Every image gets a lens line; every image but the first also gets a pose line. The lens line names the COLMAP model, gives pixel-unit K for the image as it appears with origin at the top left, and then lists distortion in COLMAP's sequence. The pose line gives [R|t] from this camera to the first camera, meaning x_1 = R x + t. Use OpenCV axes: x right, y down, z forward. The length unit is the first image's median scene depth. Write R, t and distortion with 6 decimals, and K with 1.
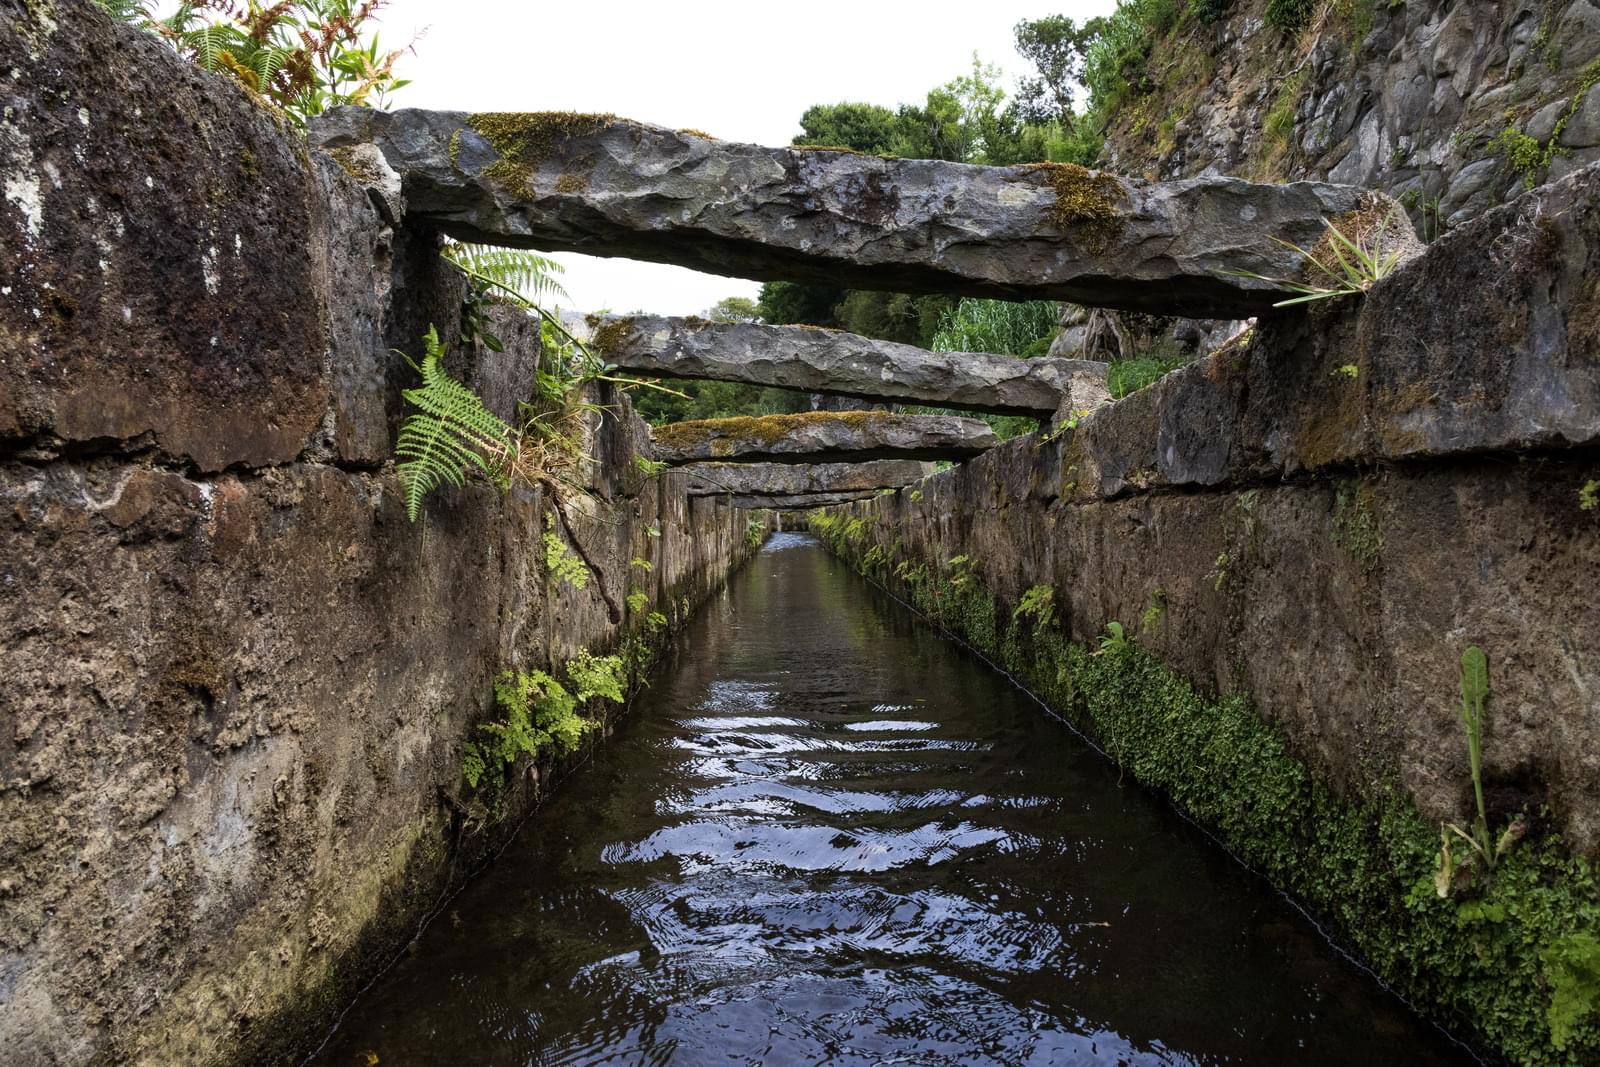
lens RADIAL K [[1323.3, 0, 795.3], [0, 1323.3, 525.1], [0, 0, 1]] dist [0.009163, 0.002949]
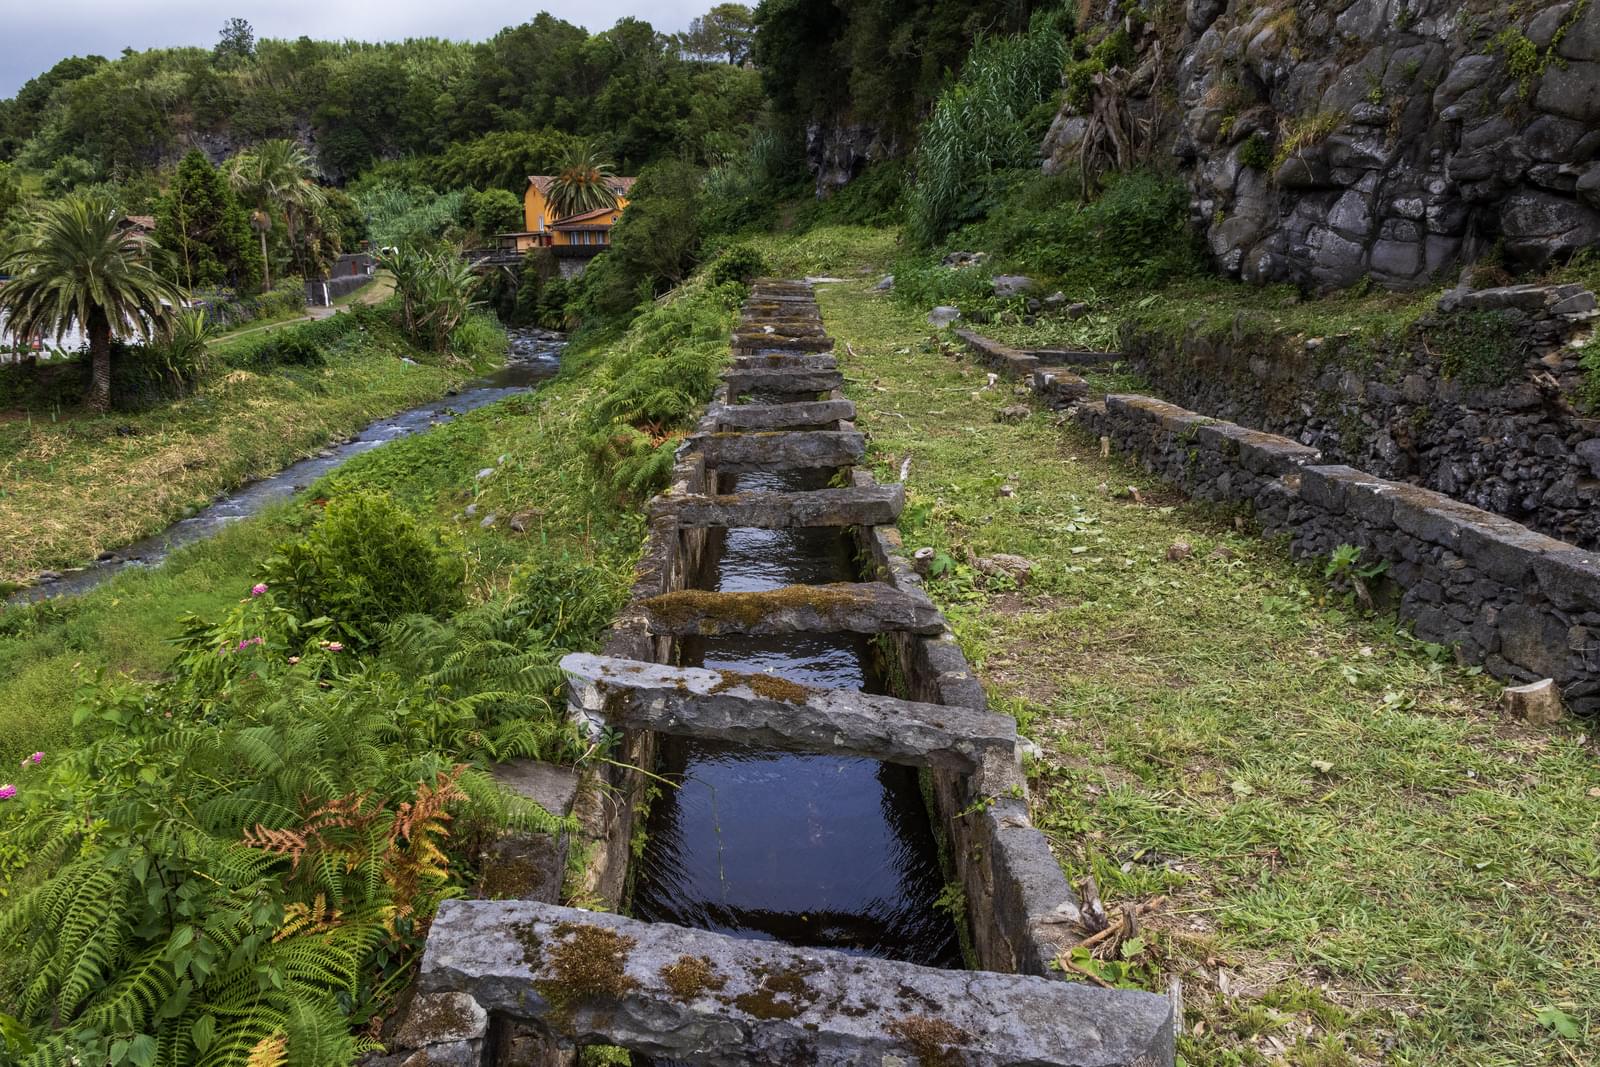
lens RADIAL K [[1323.3, 0, 795.3], [0, 1323.3, 525.1], [0, 0, 1]] dist [0.009163, 0.002949]
pose [[0.999818, 0.017117, 0.008410, 0.014353], [-0.018473, 0.978820, 0.203887, -0.560815], [-0.004742, -0.204005, 0.978958, -0.178321]]
